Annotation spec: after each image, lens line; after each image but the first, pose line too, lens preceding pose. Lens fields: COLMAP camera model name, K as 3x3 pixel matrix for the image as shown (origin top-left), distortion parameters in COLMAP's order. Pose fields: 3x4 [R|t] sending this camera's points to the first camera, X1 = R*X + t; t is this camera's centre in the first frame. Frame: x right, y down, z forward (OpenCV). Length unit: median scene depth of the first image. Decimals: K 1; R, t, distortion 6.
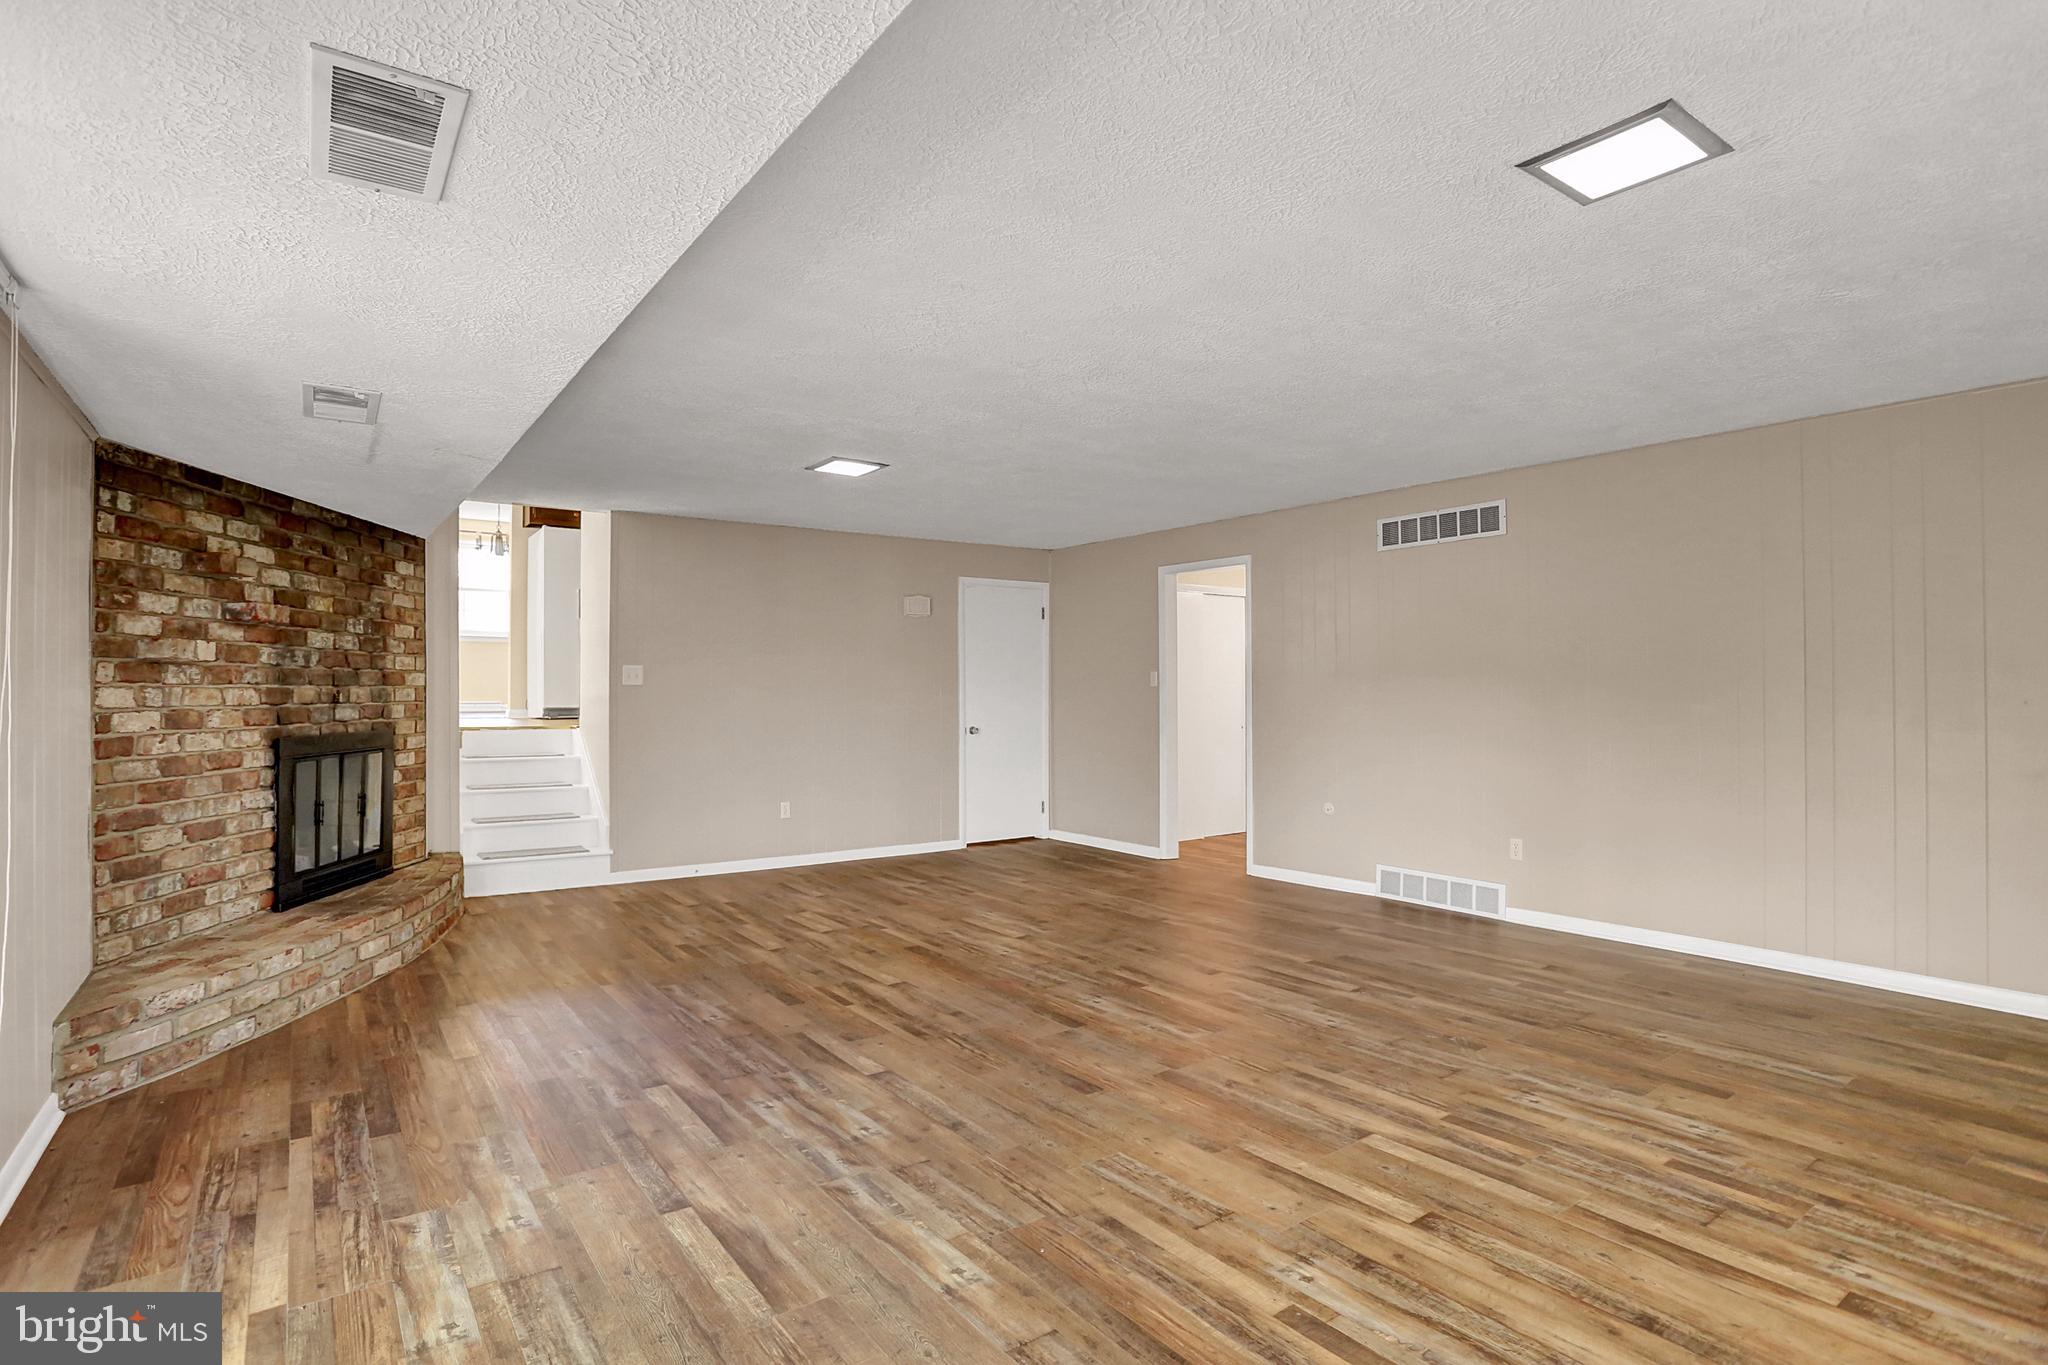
lens RADIAL K [[1018.8, 0, 1005.1], [0, 1018.8, 681.0], [0, 0, 1]] dist [-0.077217, 0.032334]
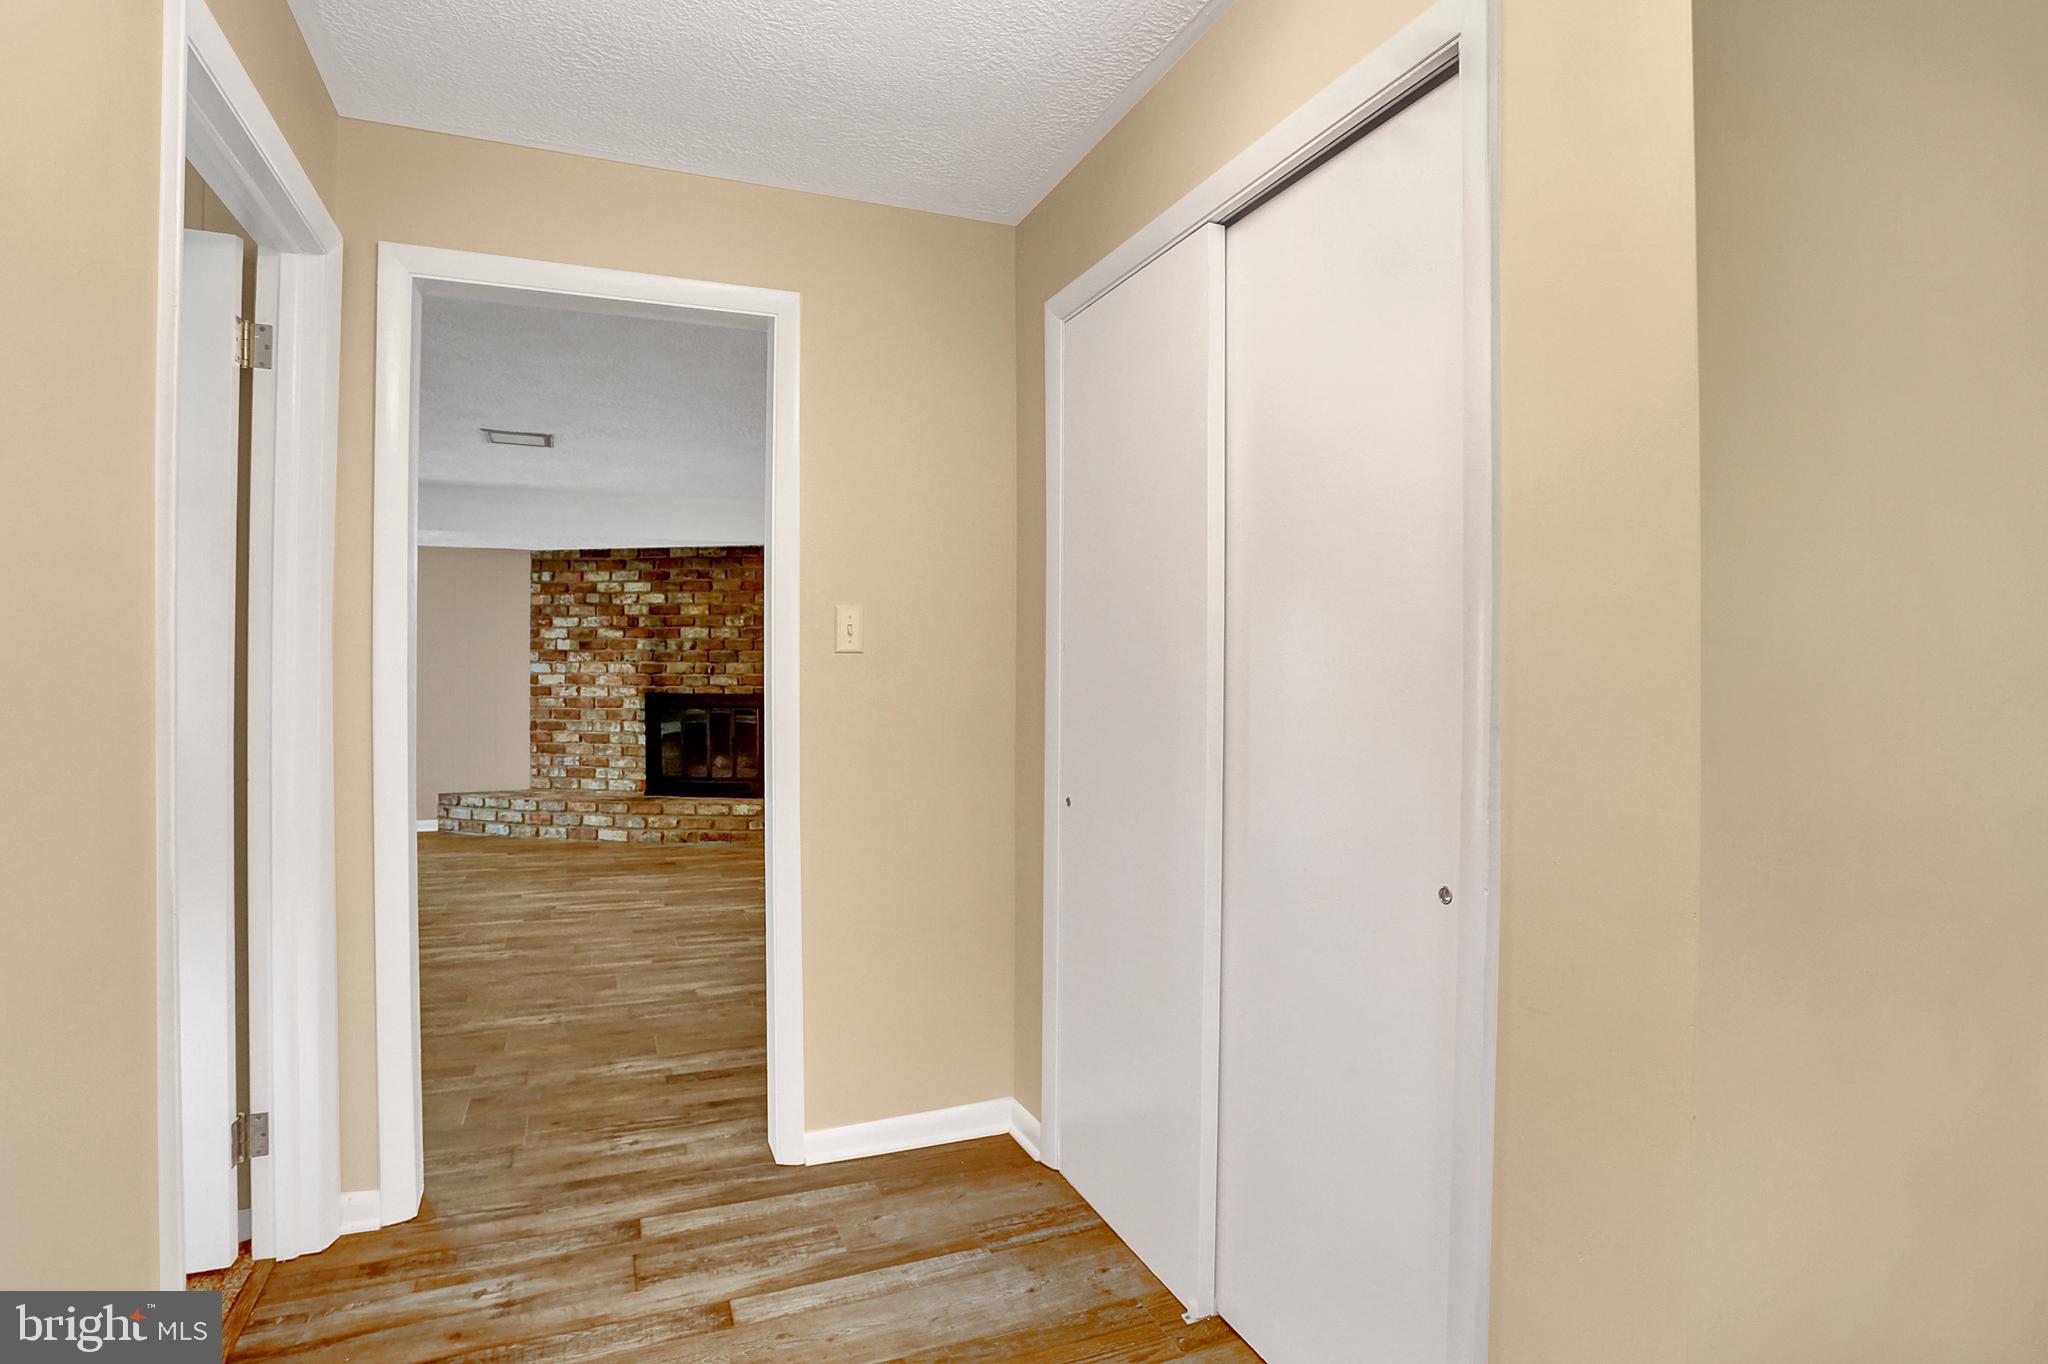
lens RADIAL K [[1005.9, 0, 1015.1], [0, 1005.9, 677.0], [0, 0, 1]] dist [-0.078544, 0.035288]
pose [[-0.199677, 0.010204, -0.979809, 0.948440], [0.003955, 0.999946, 0.009608, 0.018735], [0.979854, -0.001957, -0.199707, 2.270662]]
